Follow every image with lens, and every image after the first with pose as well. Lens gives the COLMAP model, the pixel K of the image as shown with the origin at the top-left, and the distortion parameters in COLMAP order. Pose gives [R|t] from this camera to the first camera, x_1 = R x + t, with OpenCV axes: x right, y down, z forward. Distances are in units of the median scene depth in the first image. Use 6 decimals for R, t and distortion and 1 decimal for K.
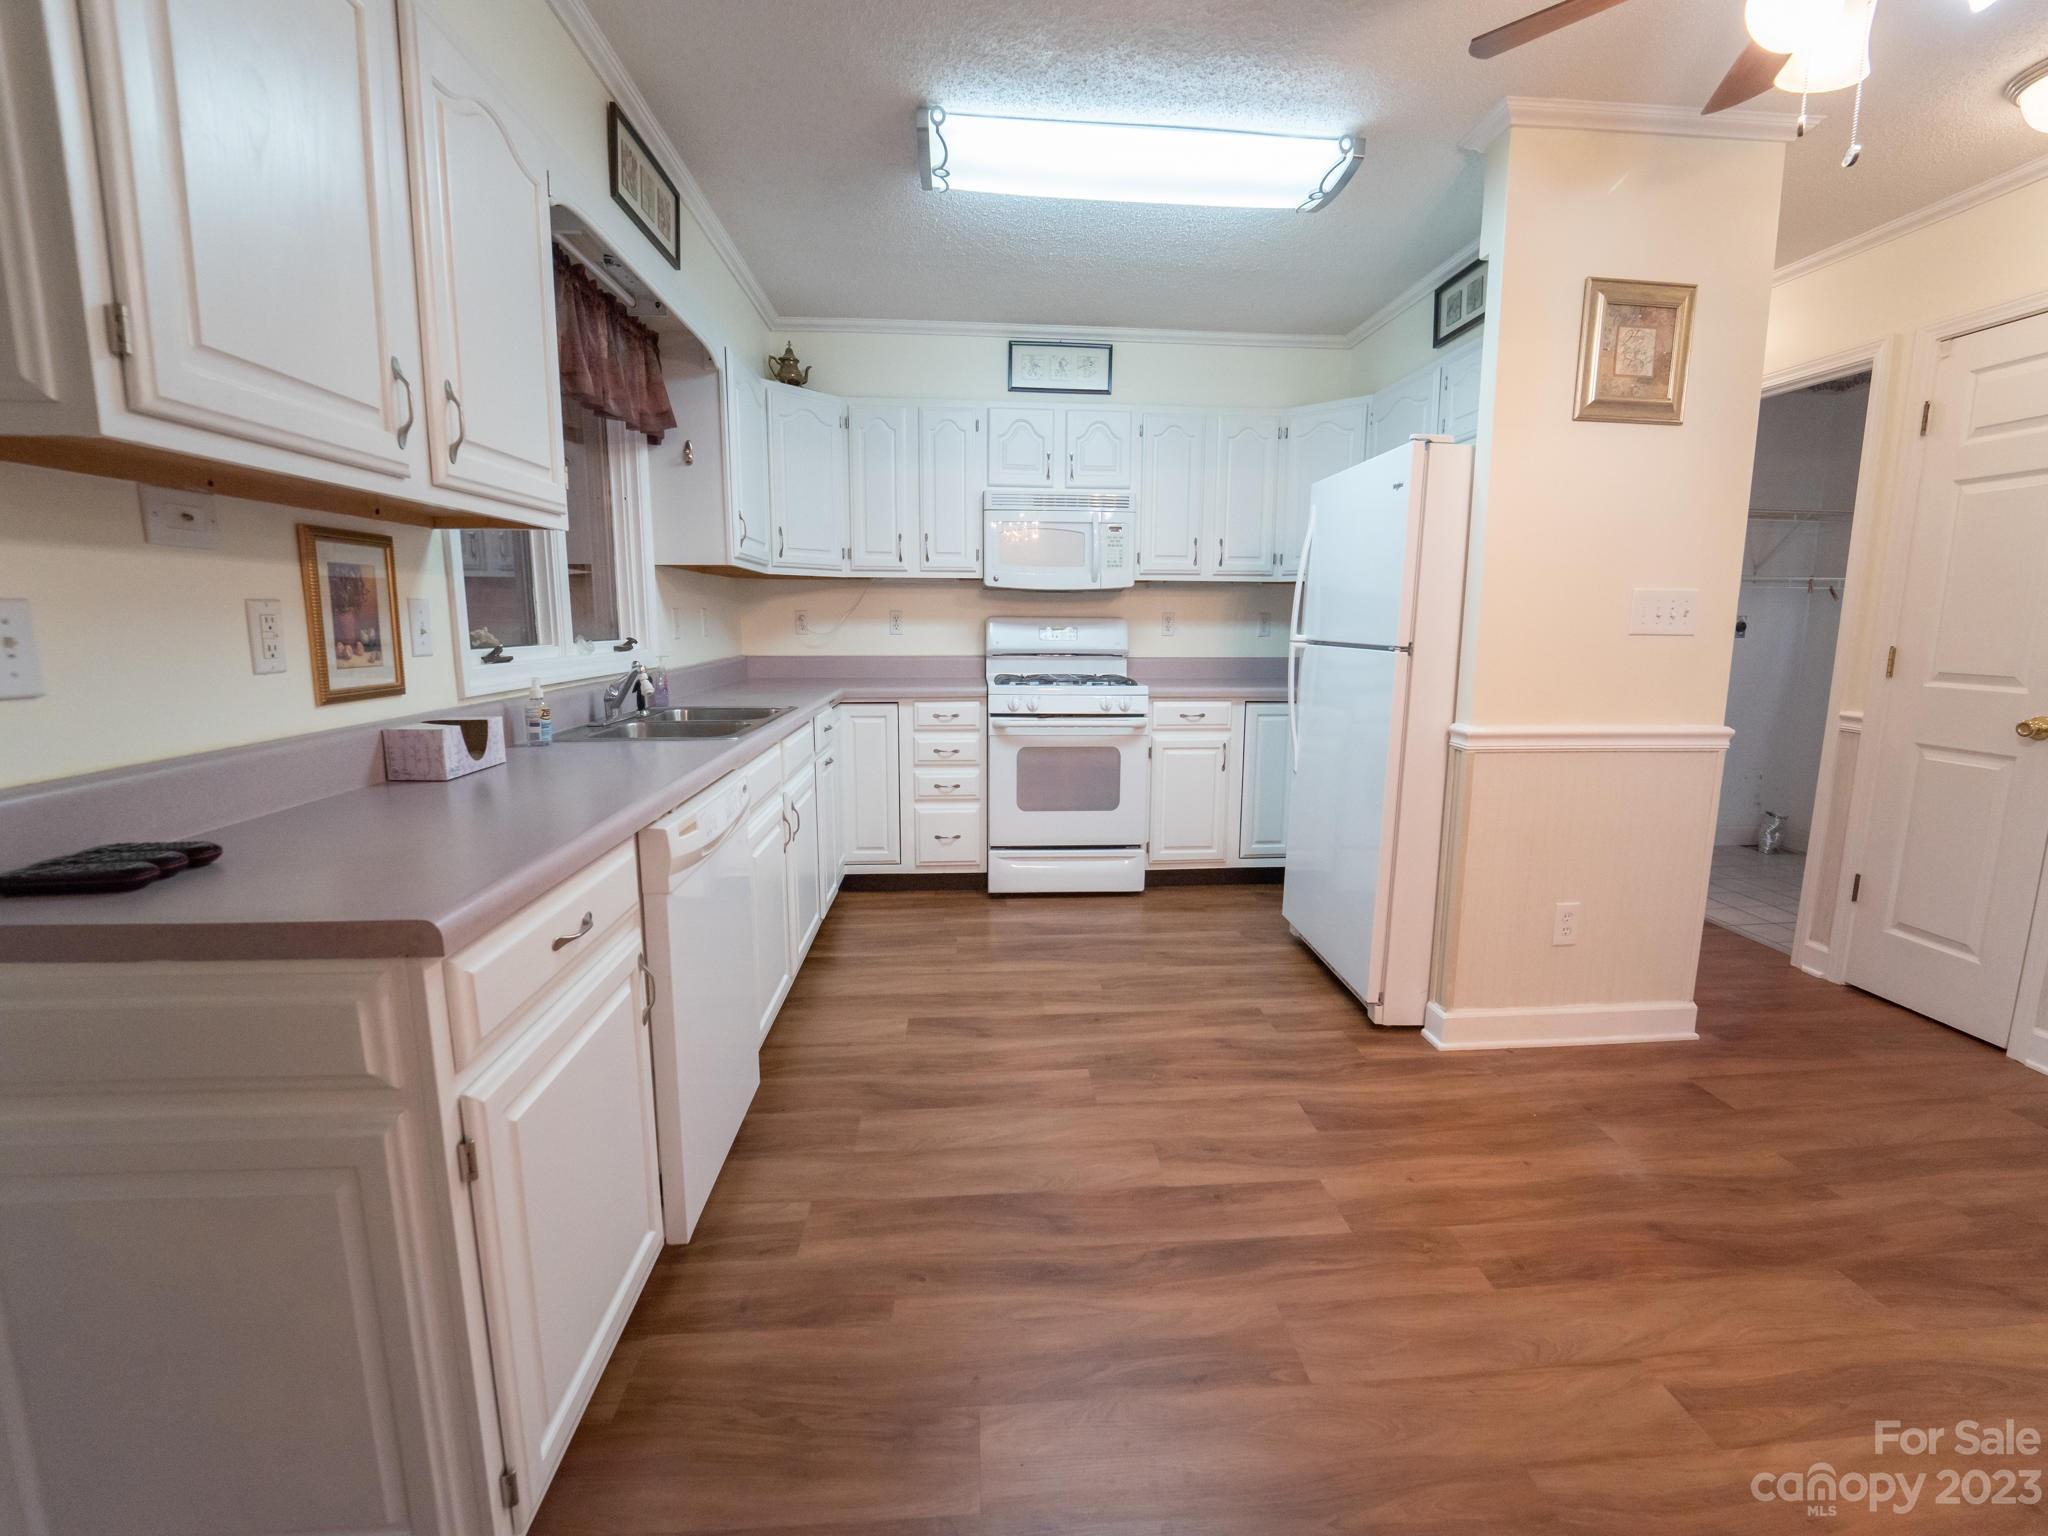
lens RADIAL K [[888.6, 0, 980.7], [0, 888.6, 759.7], [0, 0, 1]] dist [-0.020881, -0.000486]
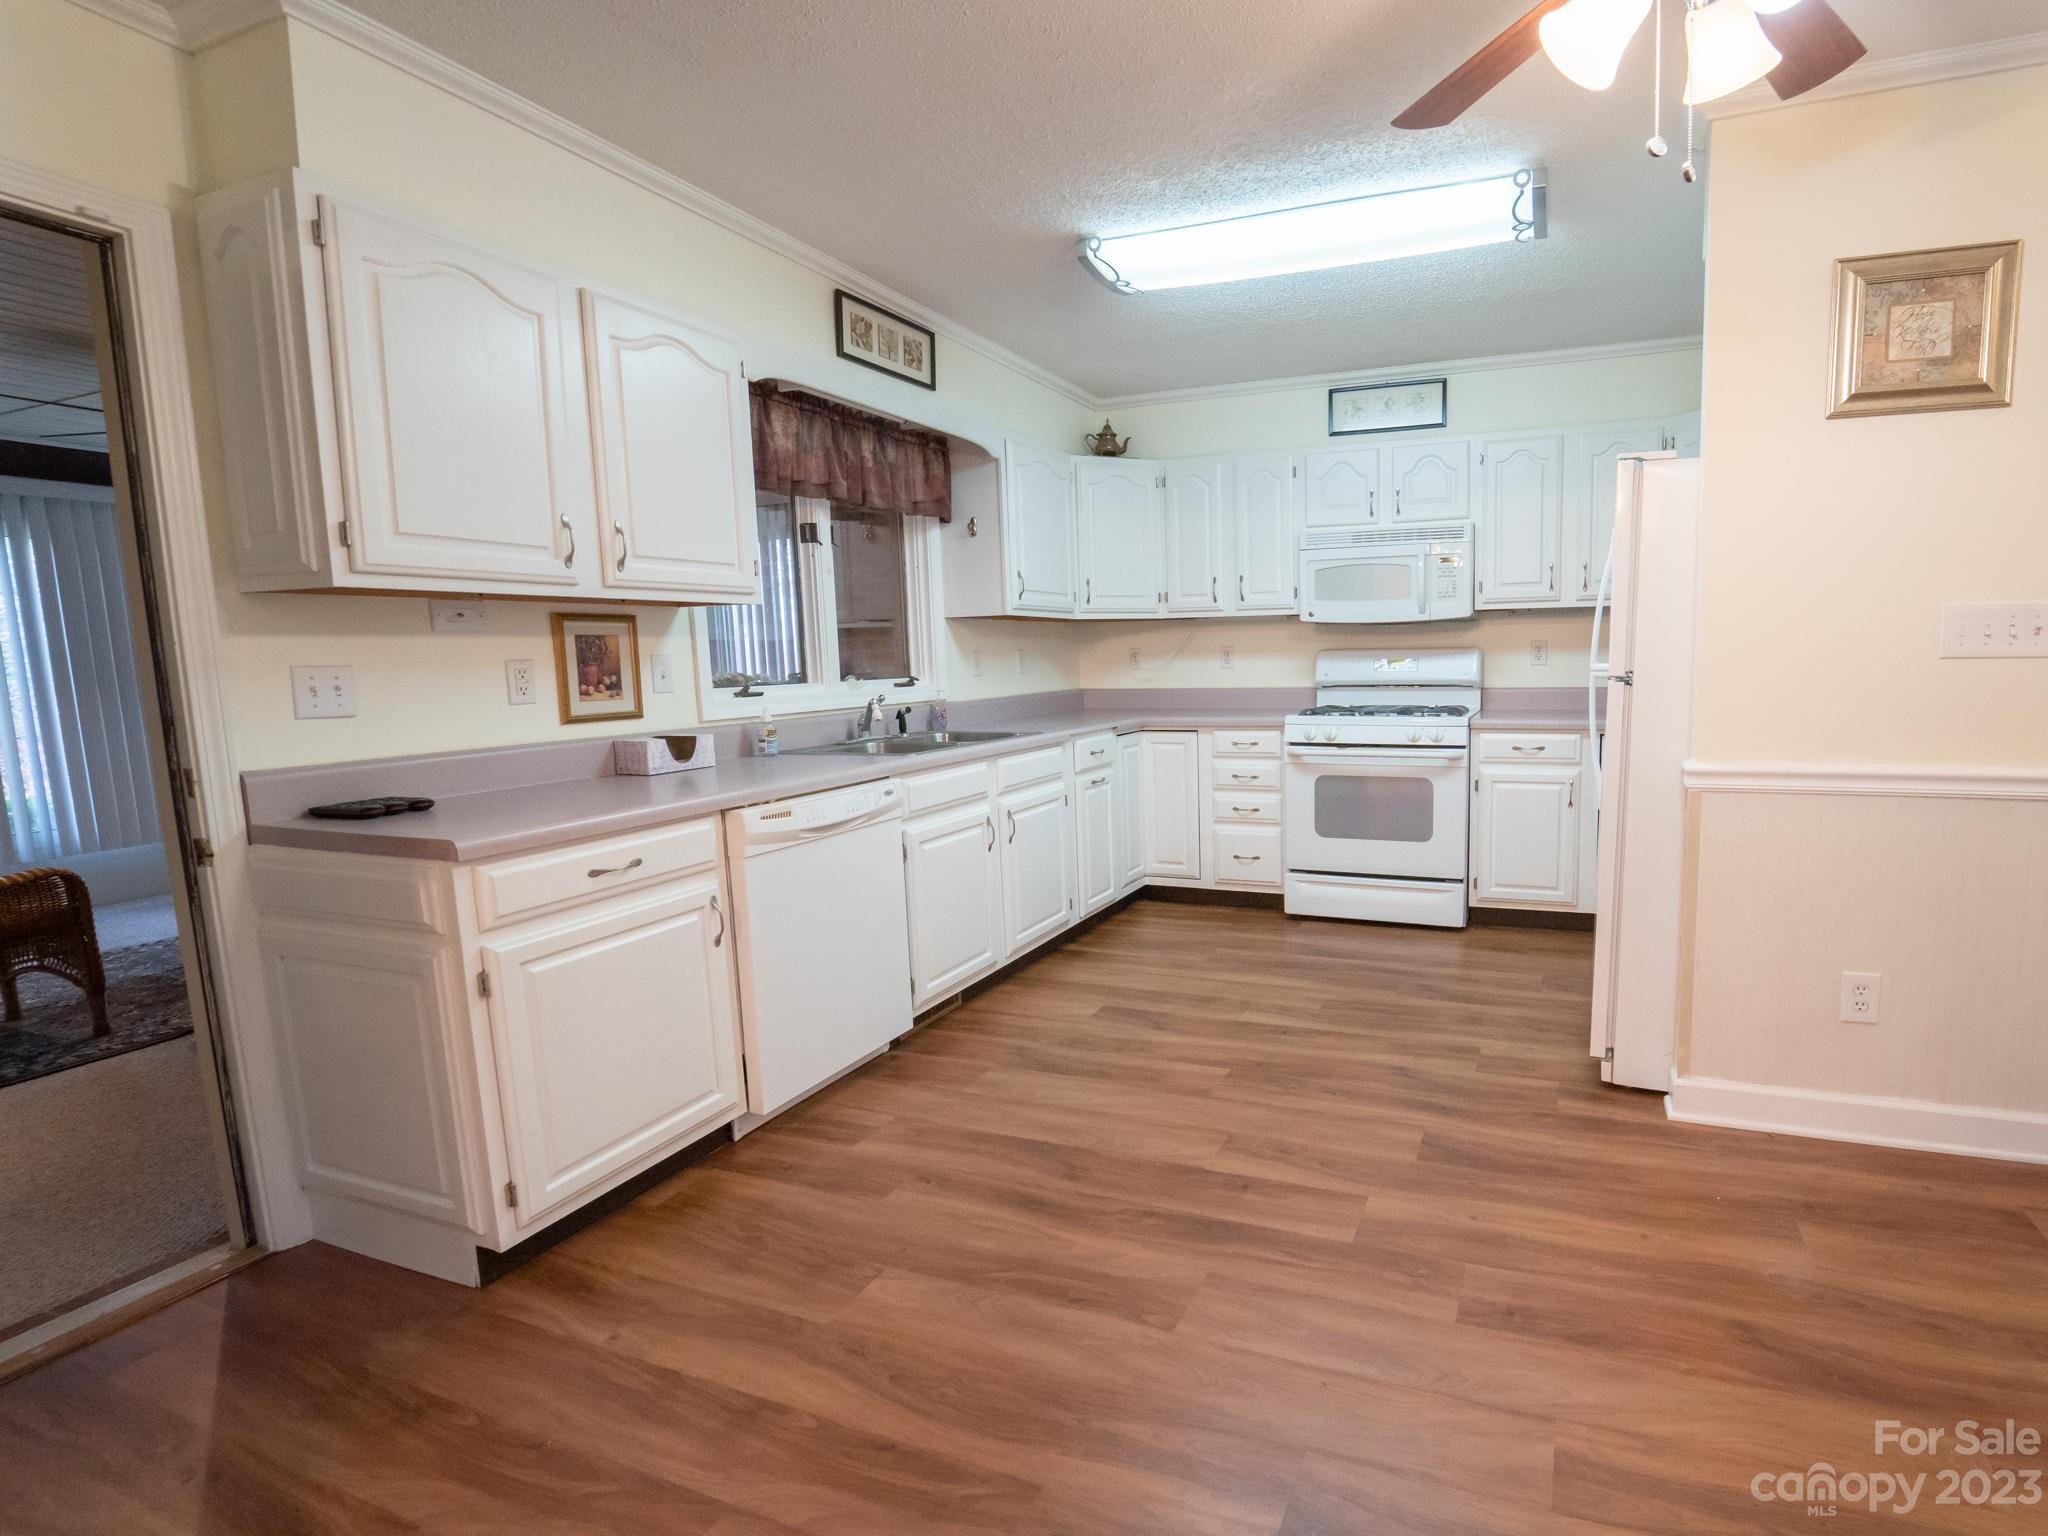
lens RADIAL K [[880.8, 0, 1161.6], [0, 880.8, 752.3], [0, 0, 1]] dist [-0.015558, 0.000221]
pose [[0.933533, 0.019925, -0.357938, 0.338592], [-0.035020, 0.998747, -0.035739, 0.003333], [0.356778, 0.045899, 0.933061, -0.039898]]
